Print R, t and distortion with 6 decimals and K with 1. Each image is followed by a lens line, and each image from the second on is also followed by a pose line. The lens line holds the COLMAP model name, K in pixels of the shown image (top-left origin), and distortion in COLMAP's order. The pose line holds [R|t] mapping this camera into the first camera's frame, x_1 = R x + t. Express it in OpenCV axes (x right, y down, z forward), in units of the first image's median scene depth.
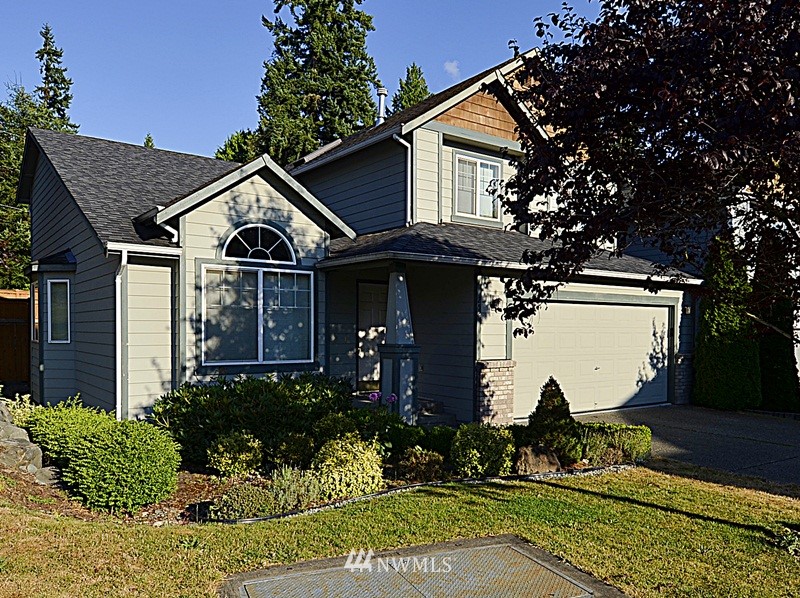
lens RADIAL K [[630.1, 0, 399.8], [0, 630.1, 334.4], [0, 0, 1]] dist [-0.004598, -0.003898]
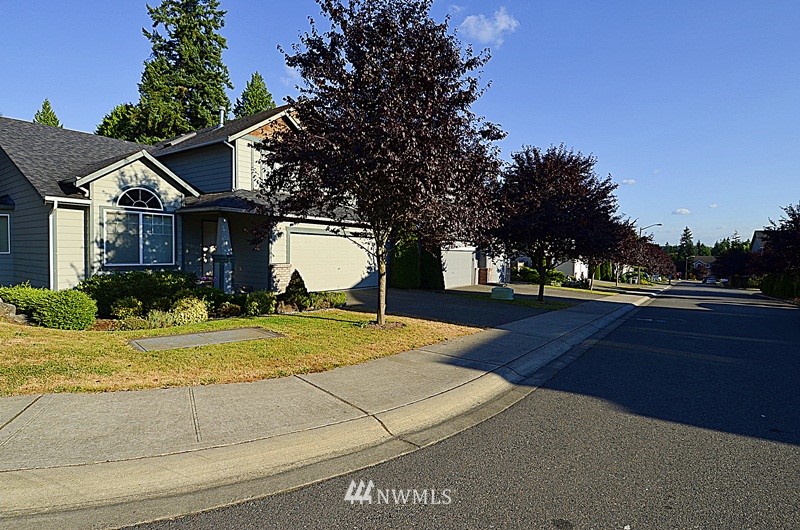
lens RADIAL K [[429.5, 0, 419.7], [0, 429.5, 265.5], [0, 0, 1]] dist [0.004431, -0.033445]
pose [[0.935981, -0.002571, 0.352042, 0.089354], [-0.007062, 0.999635, 0.026077, 0.009631], [-0.351981, -0.026894, 0.935621, -0.404962]]
